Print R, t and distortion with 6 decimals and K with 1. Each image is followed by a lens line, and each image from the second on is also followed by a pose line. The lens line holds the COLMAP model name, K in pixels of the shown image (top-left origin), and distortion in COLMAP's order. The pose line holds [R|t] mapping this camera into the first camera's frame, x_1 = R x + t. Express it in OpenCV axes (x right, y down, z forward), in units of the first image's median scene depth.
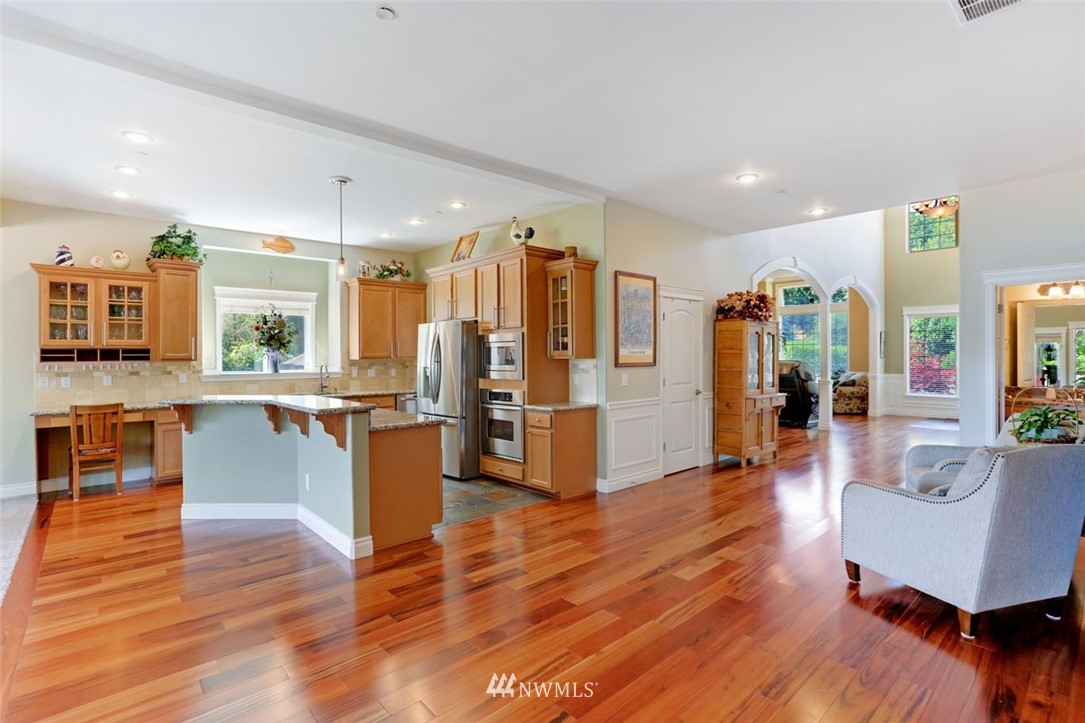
lens RADIAL K [[525.9, 0, 533.8], [0, 525.9, 353.6], [0, 0, 1]] dist [-0.038246, 0.022677]
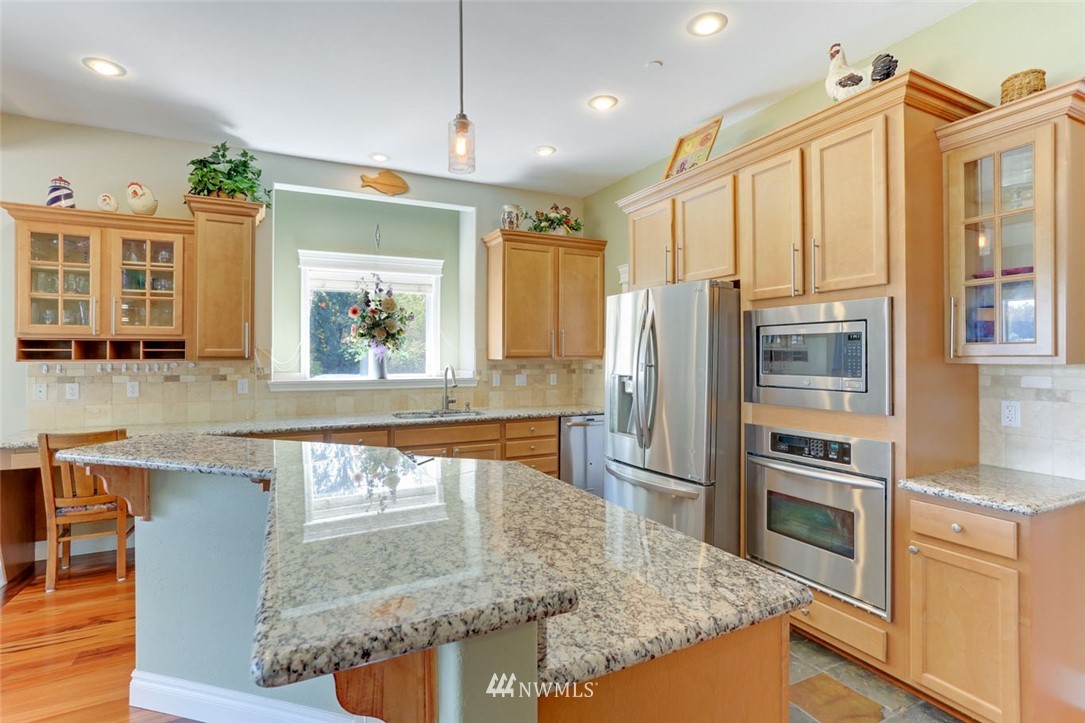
lens RADIAL K [[525.9, 0, 533.9], [0, 525.9, 352.5], [0, 0, 1]] dist [-0.038246, 0.022677]
pose [[0.965303, 0.004969, -0.261087, -0.171810], [-0.005217, 0.999986, -0.000258, 0.003431], [0.261082, 0.001611, 0.965315, 0.518333]]
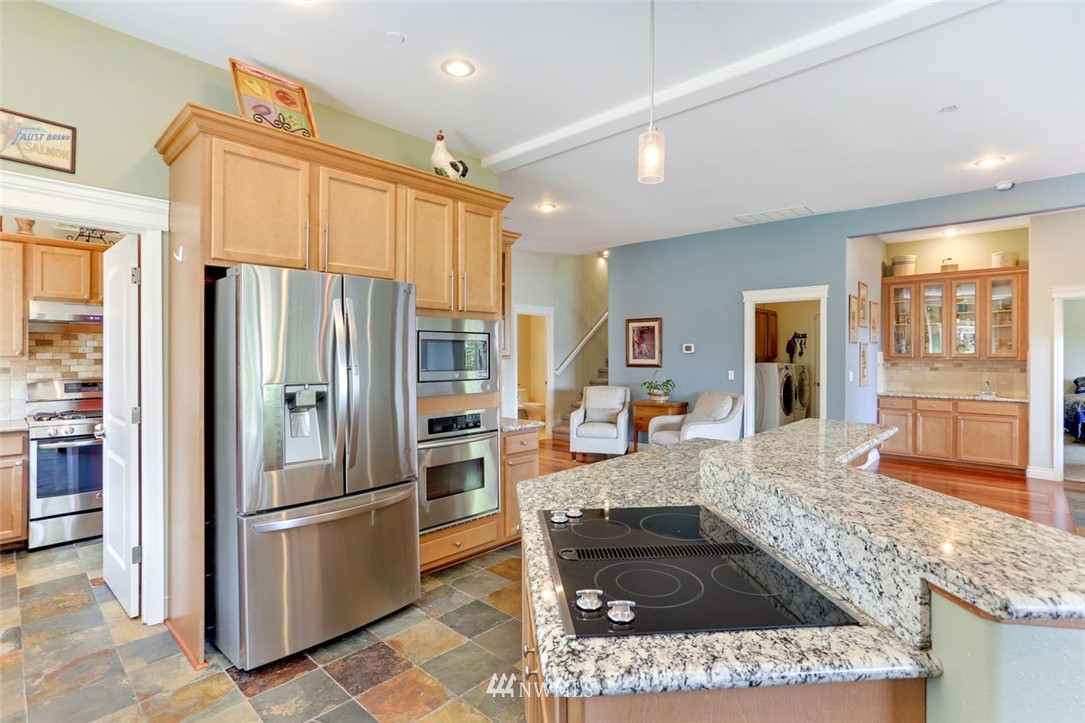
lens RADIAL K [[525.9, 0, 531.8], [0, 525.9, 353.6], [0, 0, 1]] dist [-0.038246, 0.022677]
pose [[-0.084709, 0.010124, 0.996354, -0.668401], [0.000826, 0.999949, -0.010090, 0.008155], [-0.996405, -0.000032, -0.084713, 0.963070]]
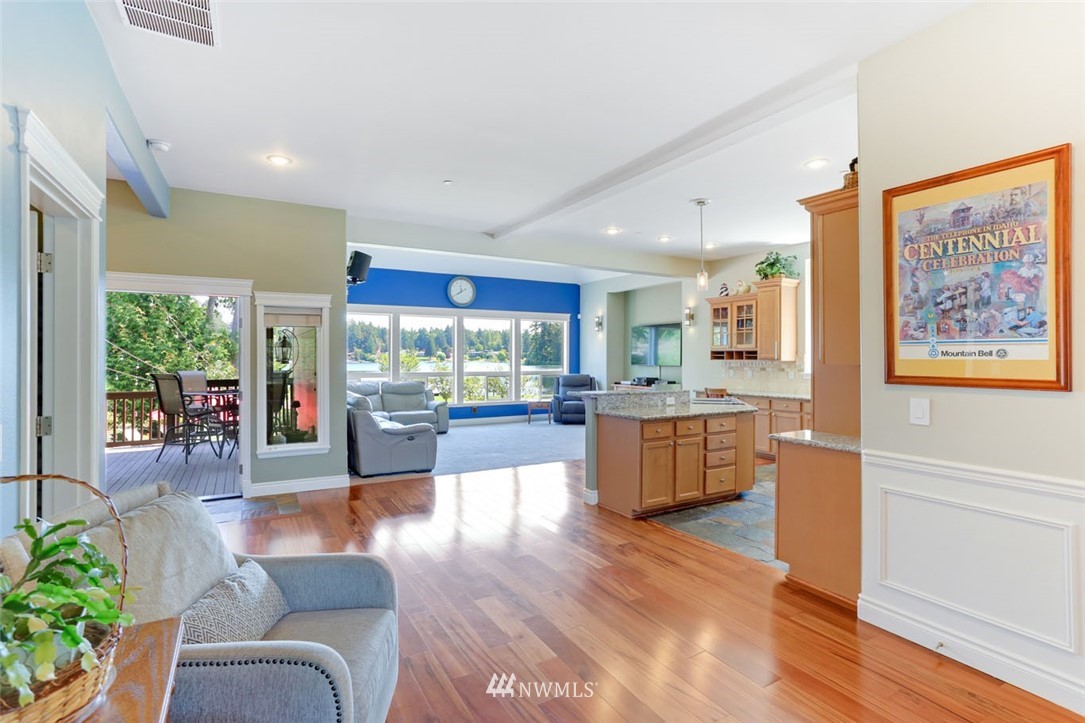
lens RADIAL K [[525.9, 0, 539.0], [0, 525.9, 352.7], [0, 0, 1]] dist [-0.038246, 0.022677]
pose [[-0.196036, -0.000848, -0.980596, 0.678459], [-0.001723, 0.999998, -0.000521, -0.002694], [0.980595, 0.001587, -0.196037, 0.741923]]
